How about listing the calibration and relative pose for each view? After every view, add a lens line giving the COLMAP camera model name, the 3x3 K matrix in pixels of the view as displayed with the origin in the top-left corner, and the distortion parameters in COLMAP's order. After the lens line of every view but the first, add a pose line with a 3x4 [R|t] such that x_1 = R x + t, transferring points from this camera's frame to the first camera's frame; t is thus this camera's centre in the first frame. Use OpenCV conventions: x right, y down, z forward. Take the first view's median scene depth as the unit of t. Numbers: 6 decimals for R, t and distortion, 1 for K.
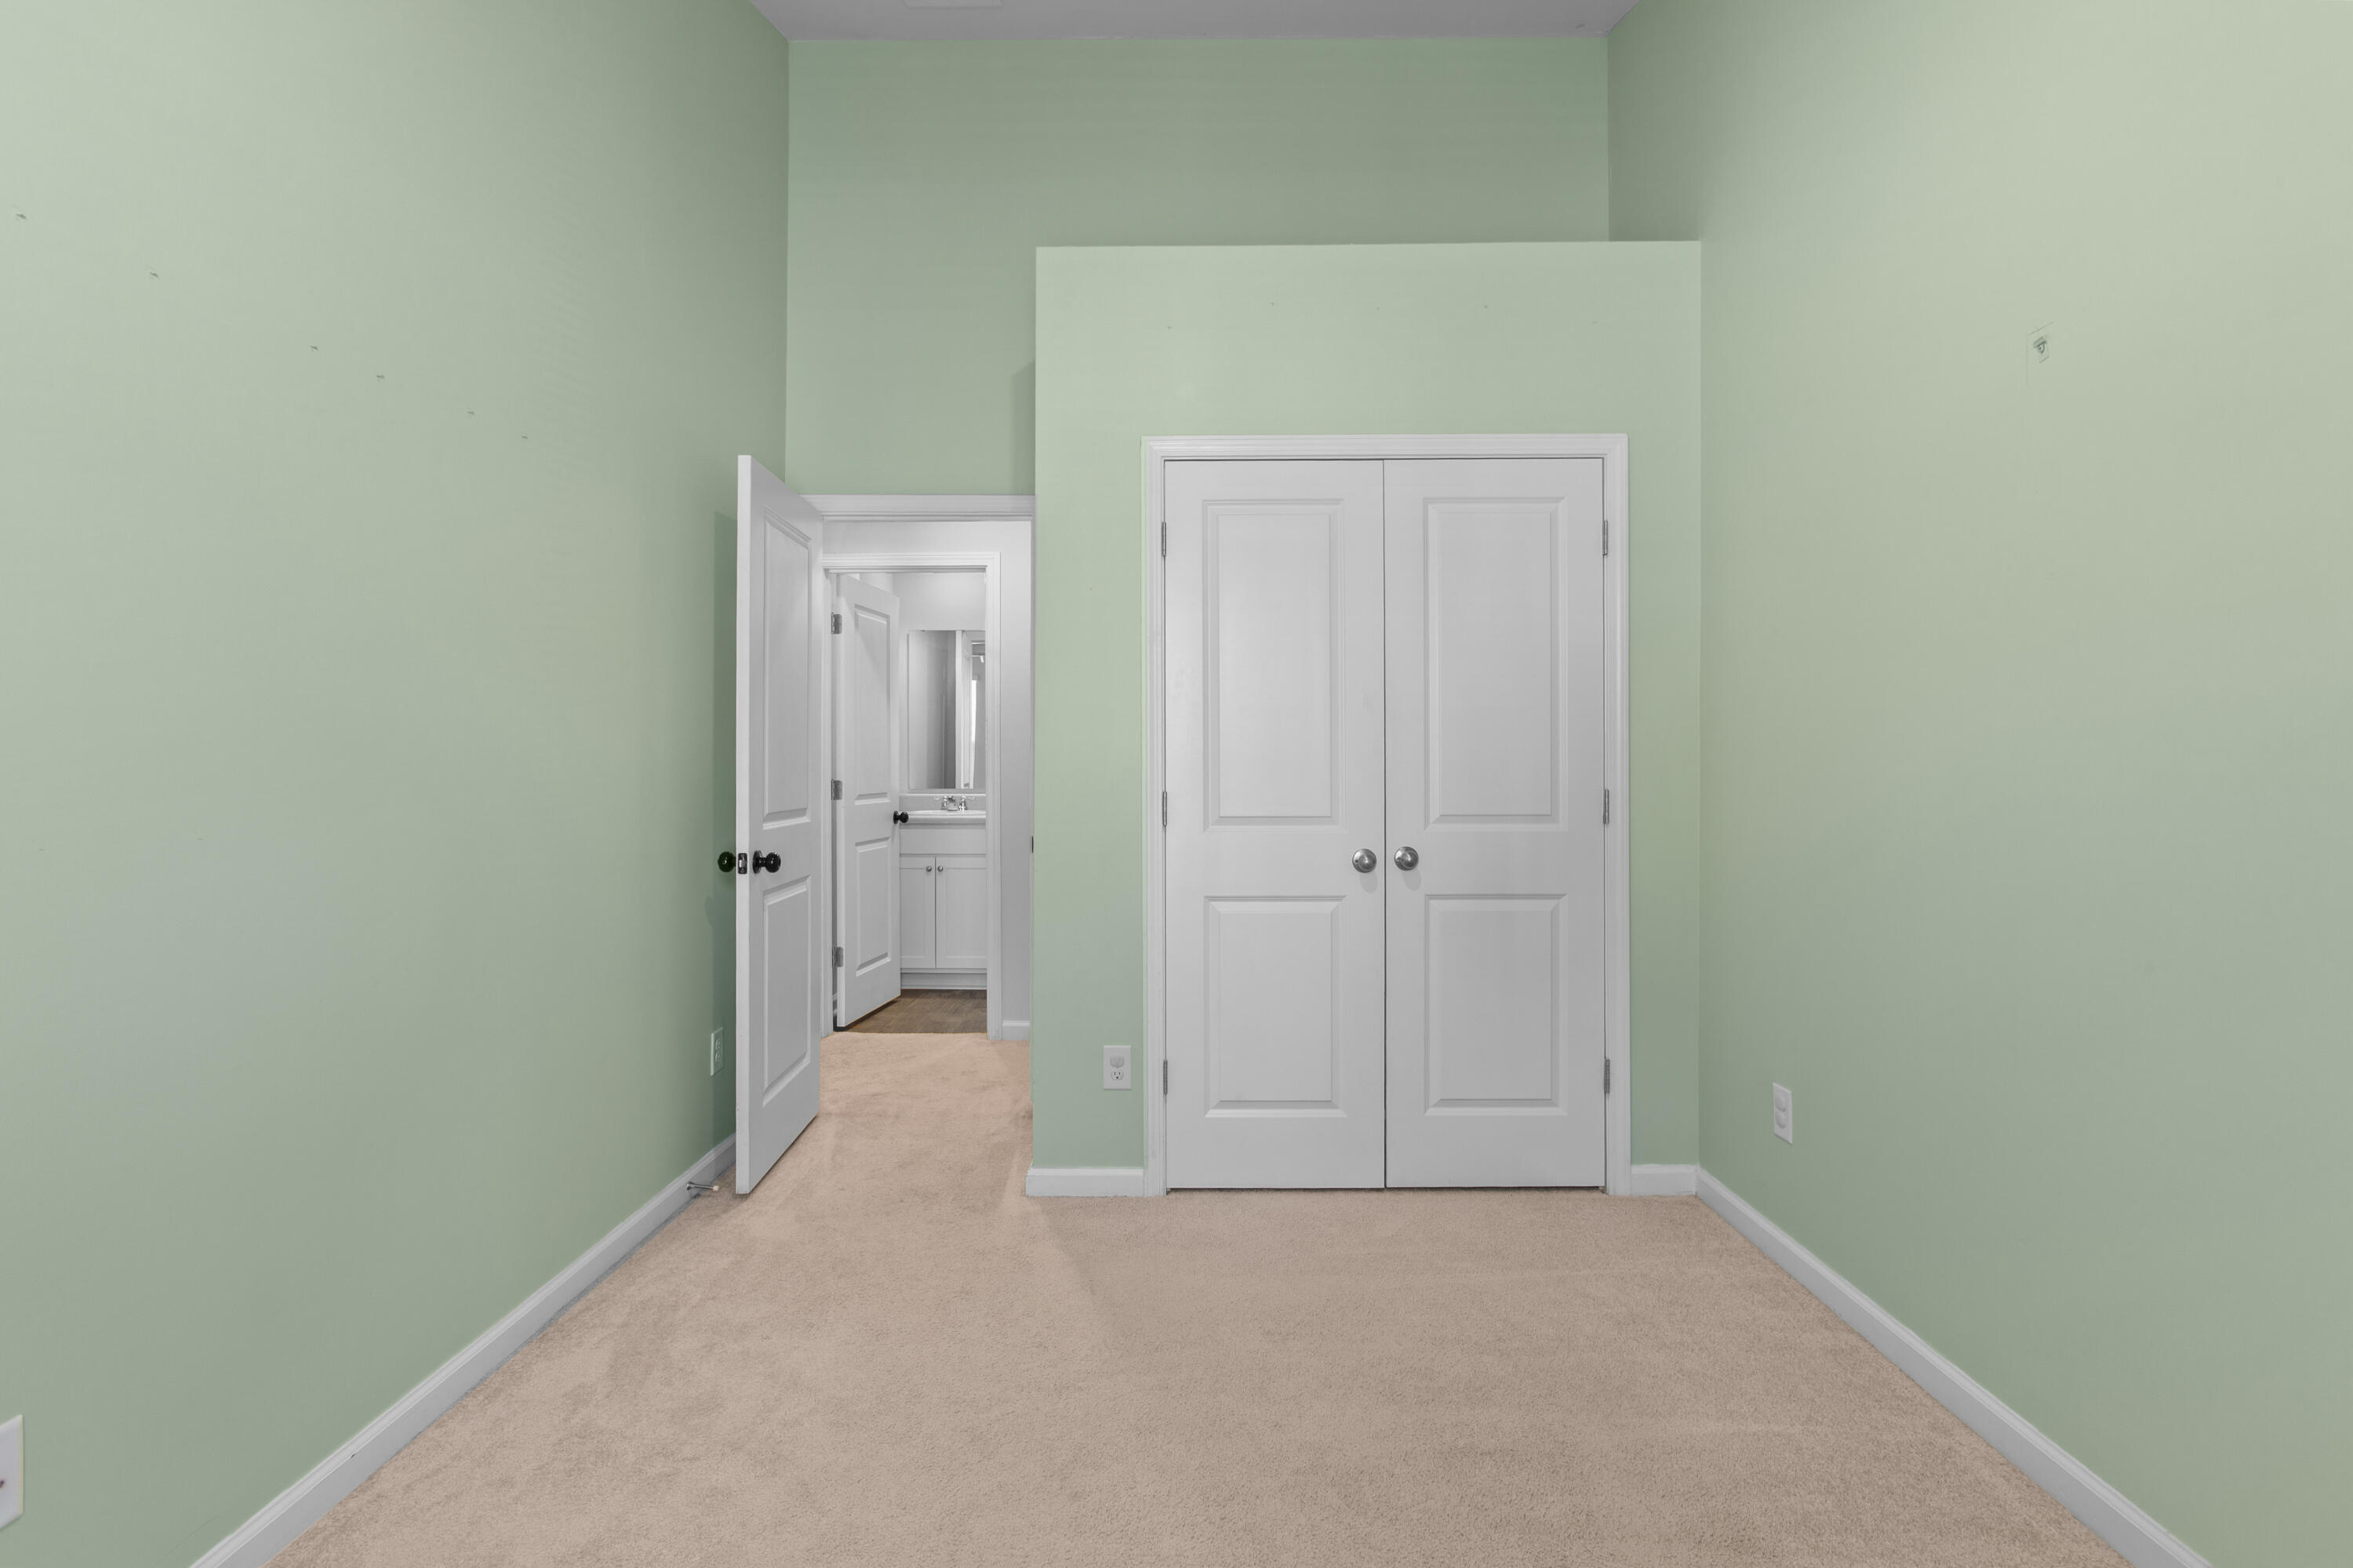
lens RADIAL K [[1126.7, 0, 1174.7], [0, 1126.7, 767.5], [0, 0, 1]] dist [-0.001346, 0.000817]
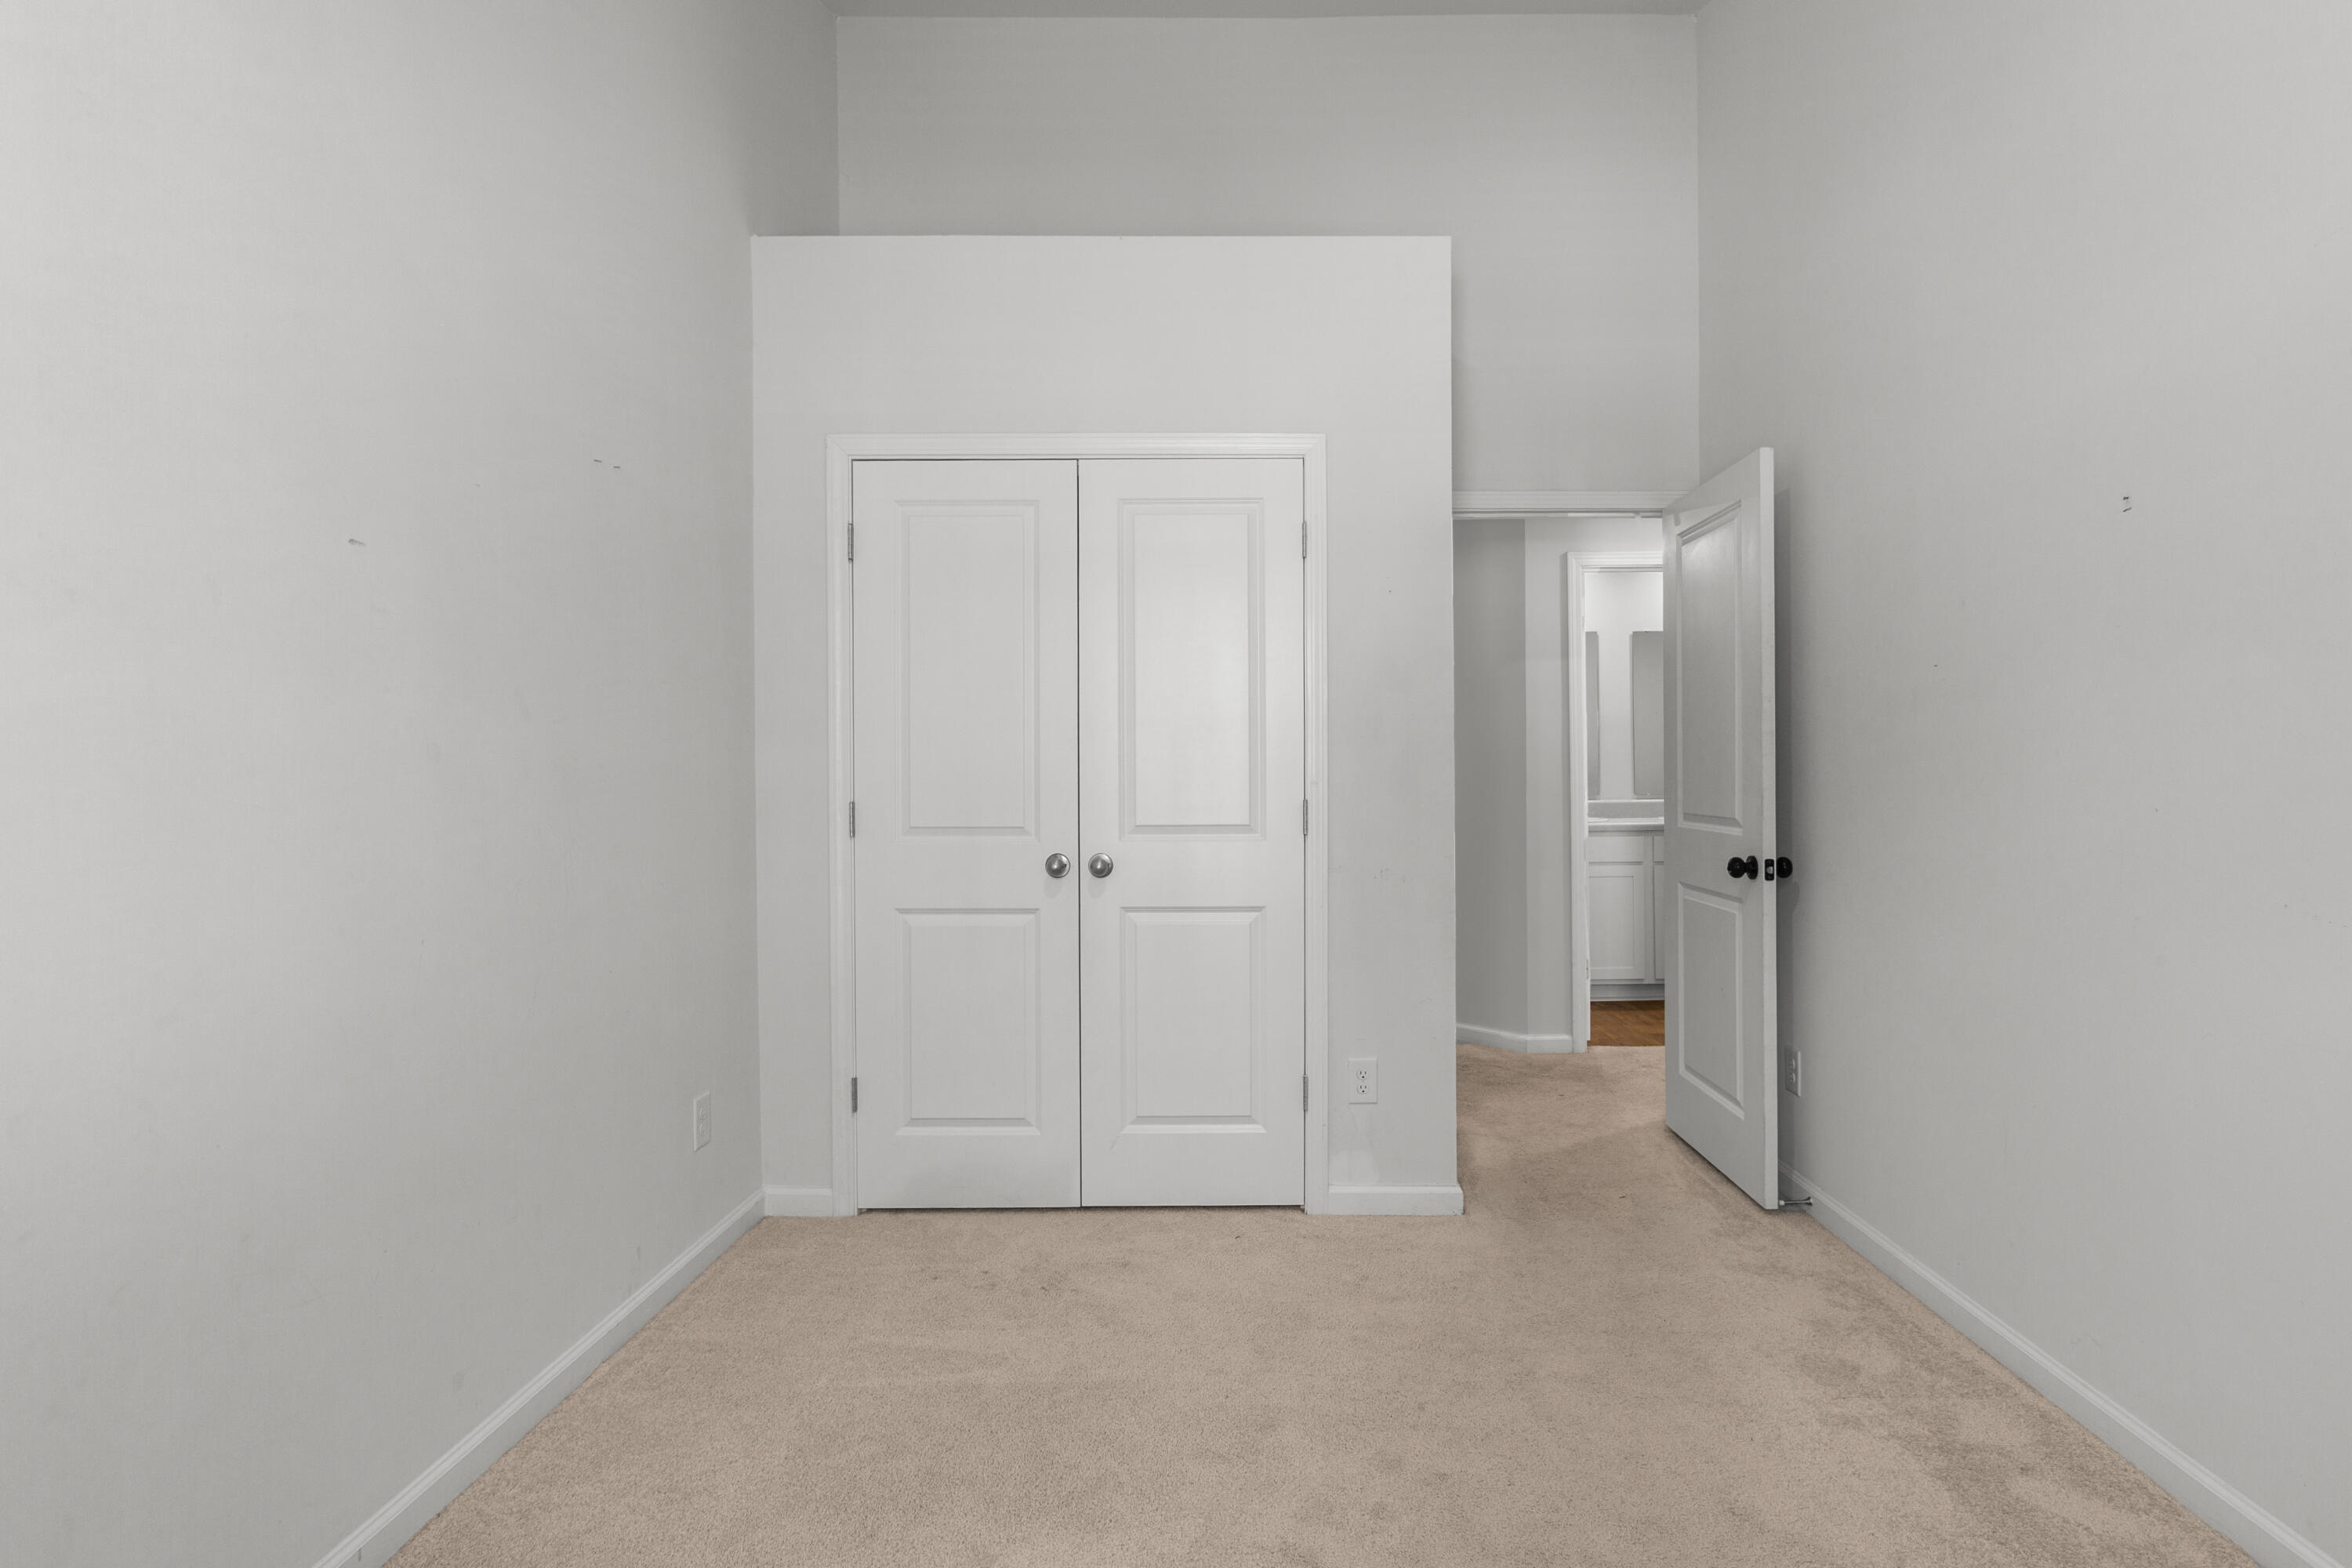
lens RADIAL K [[1157.6, 0, 1176.0], [0, 1157.6, 784.0], [0, 0, 1]] dist [0.000989, 0.000254]
pose [[0.999971, 0.000697, 0.007619, 0.258684], [-0.000764, 0.999961, 0.008762, -0.002747], [-0.007613, -0.008767, 0.999933, -0.000897]]
